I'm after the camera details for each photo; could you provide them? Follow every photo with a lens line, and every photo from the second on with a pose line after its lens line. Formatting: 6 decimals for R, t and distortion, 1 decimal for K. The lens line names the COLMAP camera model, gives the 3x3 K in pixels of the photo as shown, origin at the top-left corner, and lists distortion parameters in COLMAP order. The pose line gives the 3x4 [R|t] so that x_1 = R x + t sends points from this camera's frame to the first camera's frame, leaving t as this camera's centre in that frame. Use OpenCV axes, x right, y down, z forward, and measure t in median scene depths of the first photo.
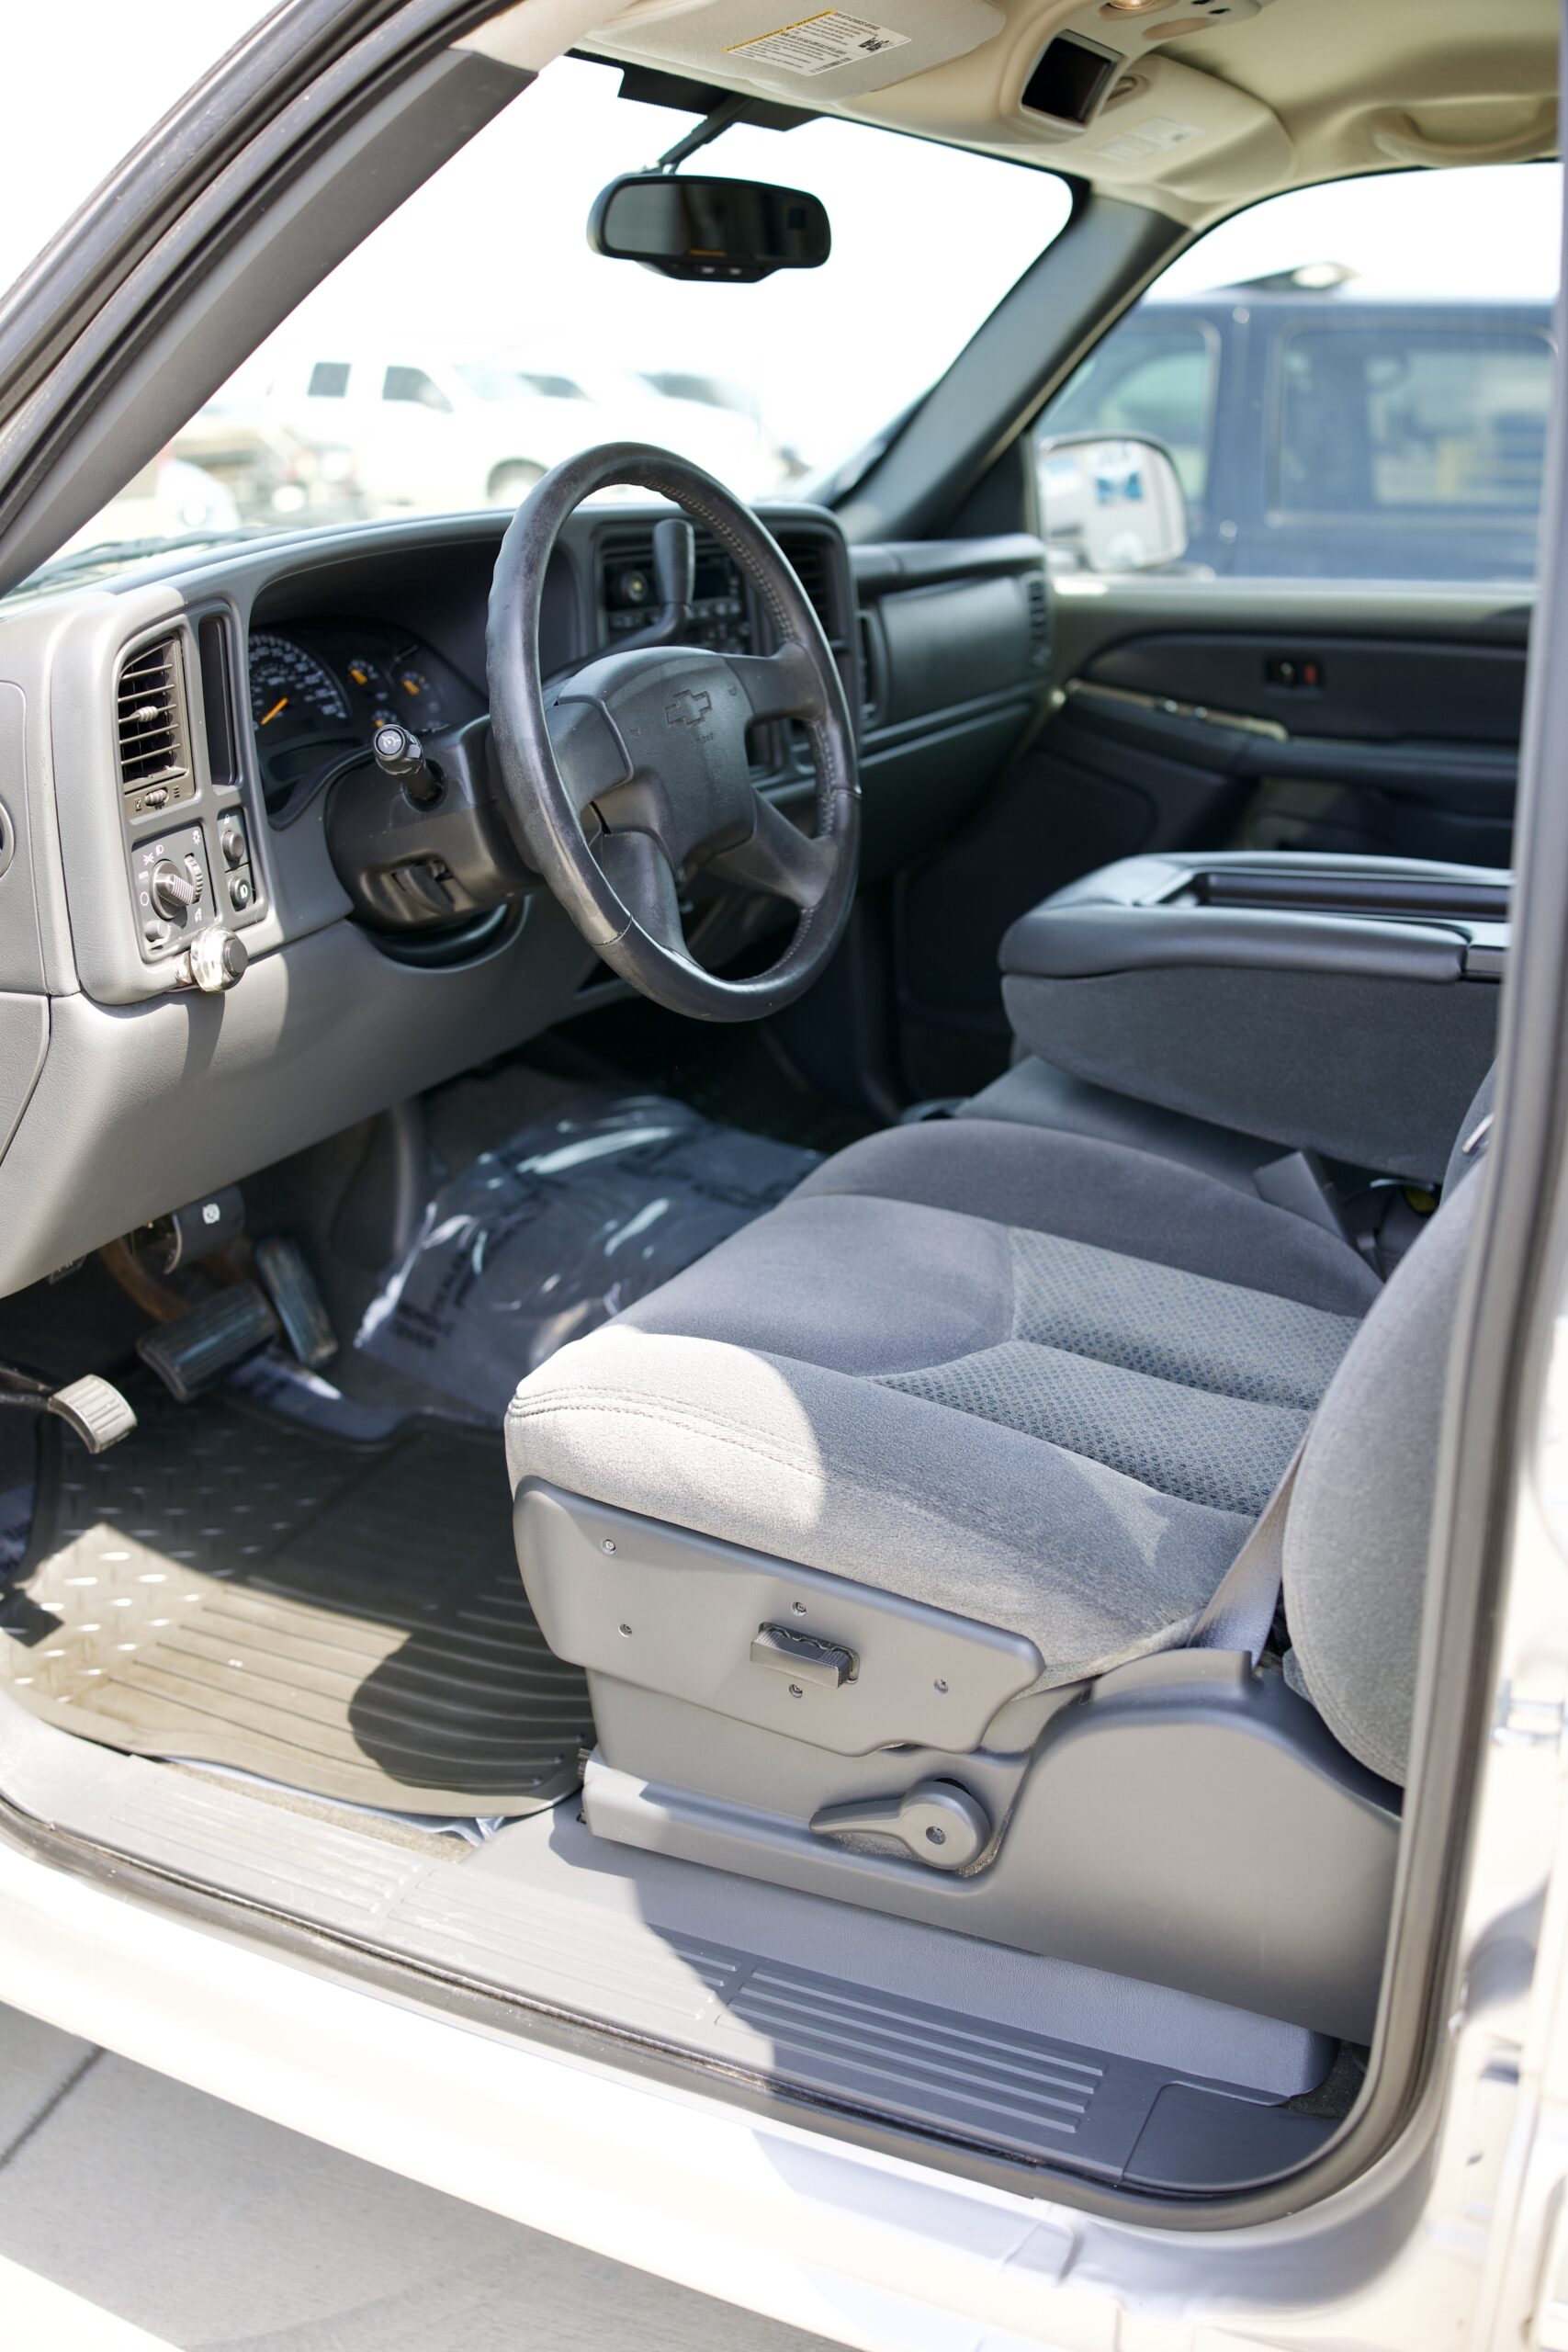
lens RADIAL K [[2246.6, 0, 784.0], [0, 2246.6, 1176.0], [0, 0, 1]] dist [-0.209577, 0.051407]
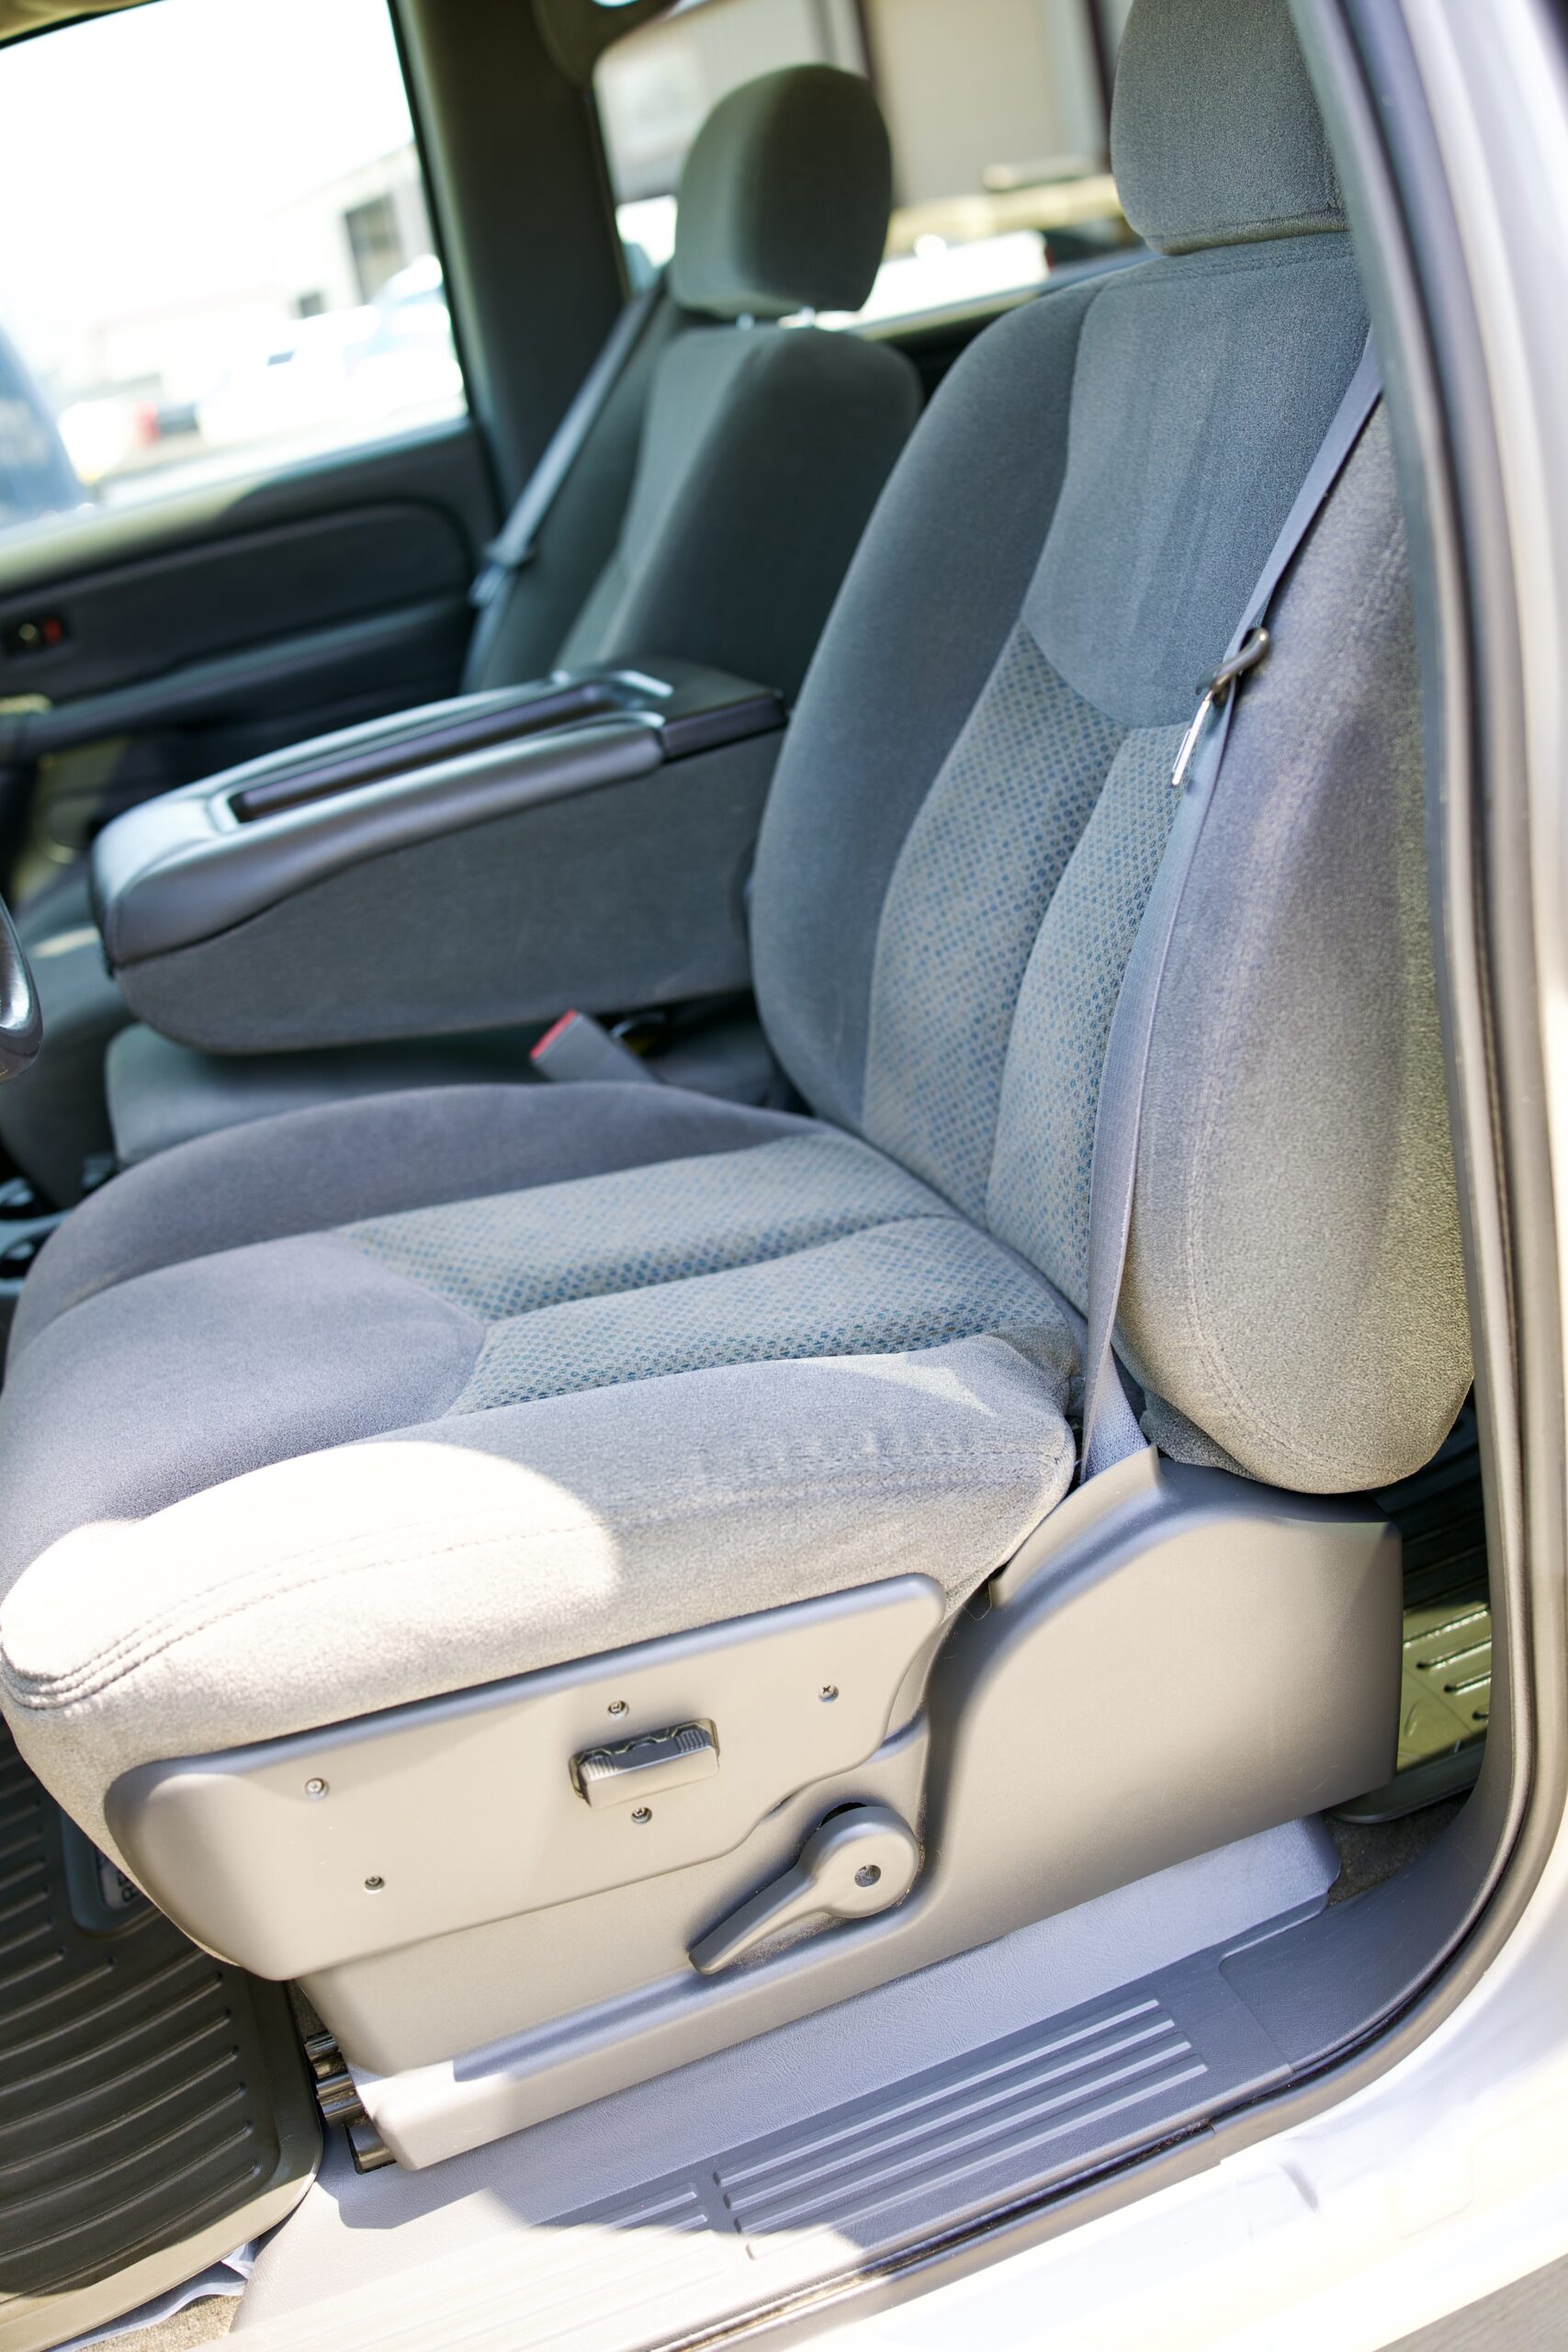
lens RADIAL K [[2246.6, 0, 784.0], [0, 2246.6, 1176.0], [0, 0, 1]] dist [-0.209577, 0.051407]
pose [[0.694438, -0.380069, 0.610986, -0.294670], [0.397962, 0.910299, 0.113941, -0.023346], [-0.599485, 0.164024, 0.783399, 0.325544]]
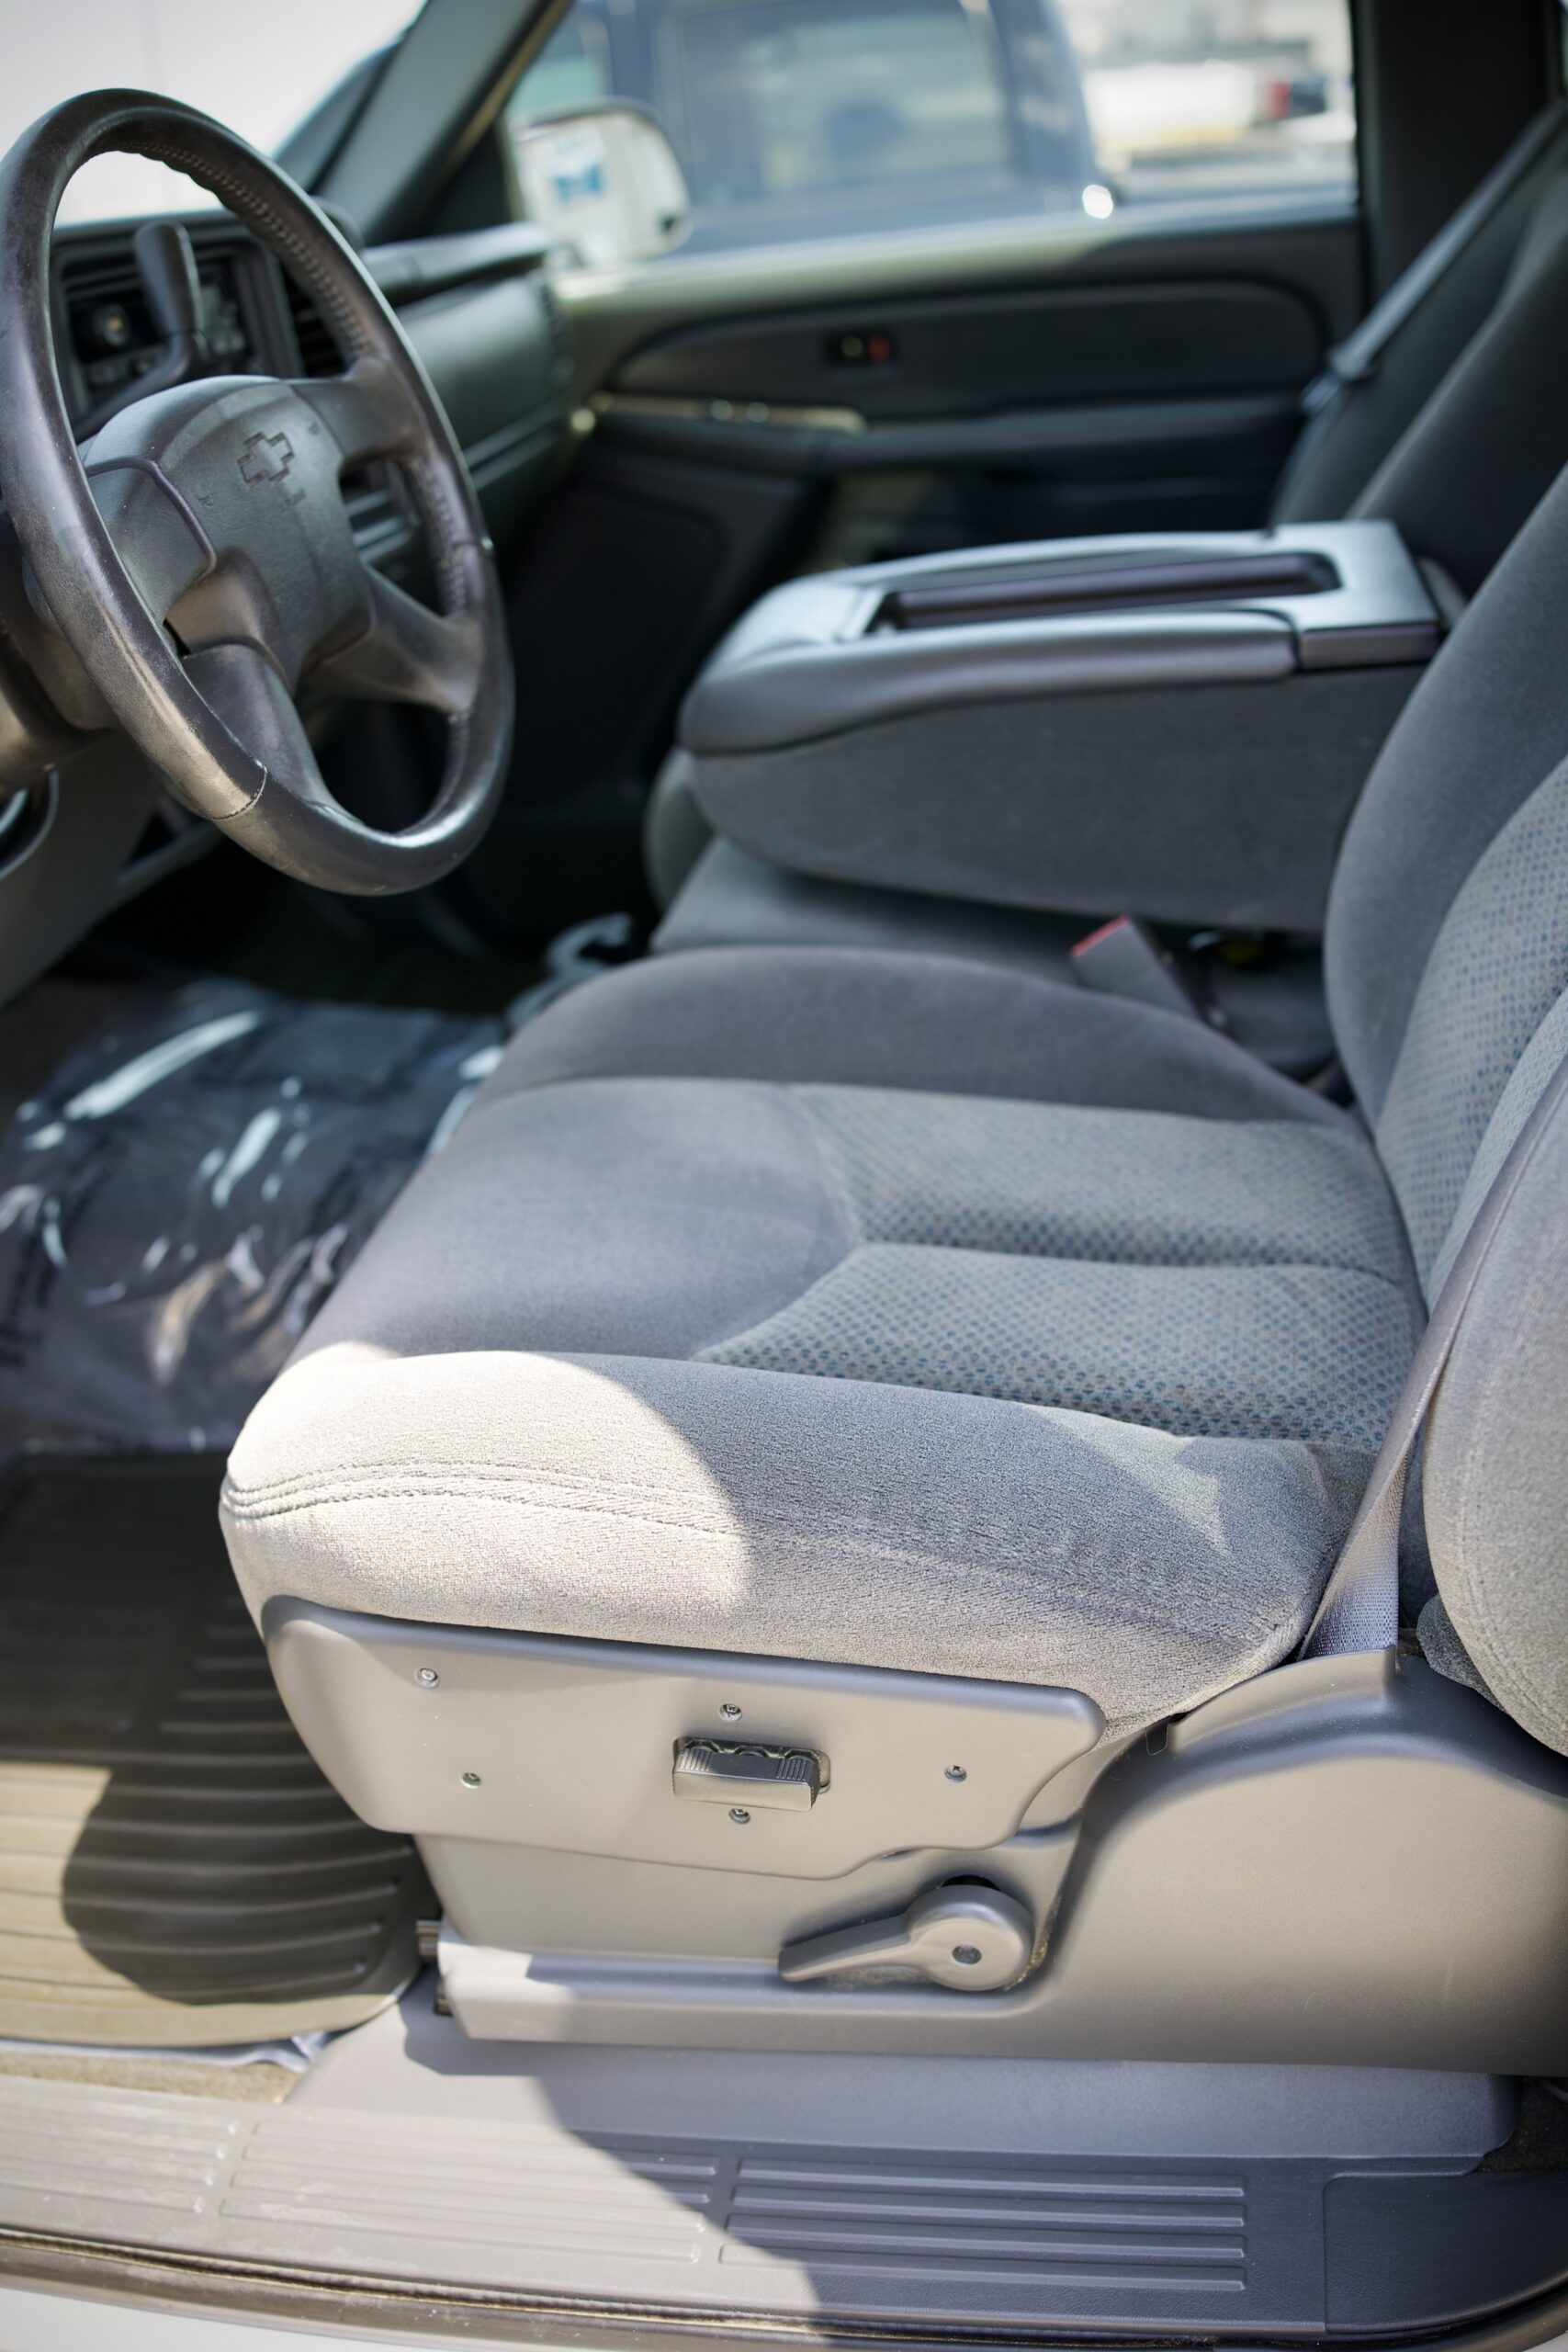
lens RADIAL K [[2246.6, 0, 784.0], [0, 2246.6, 1176.0], [0, 0, 1]] dist [-0.209577, 0.051407]
pose [[0.953099, -0.201997, 0.225388, -0.088961], [0.177583, 0.976262, 0.124000, -0.047957], [-0.245086, -0.078159, 0.966346, 0.294908]]
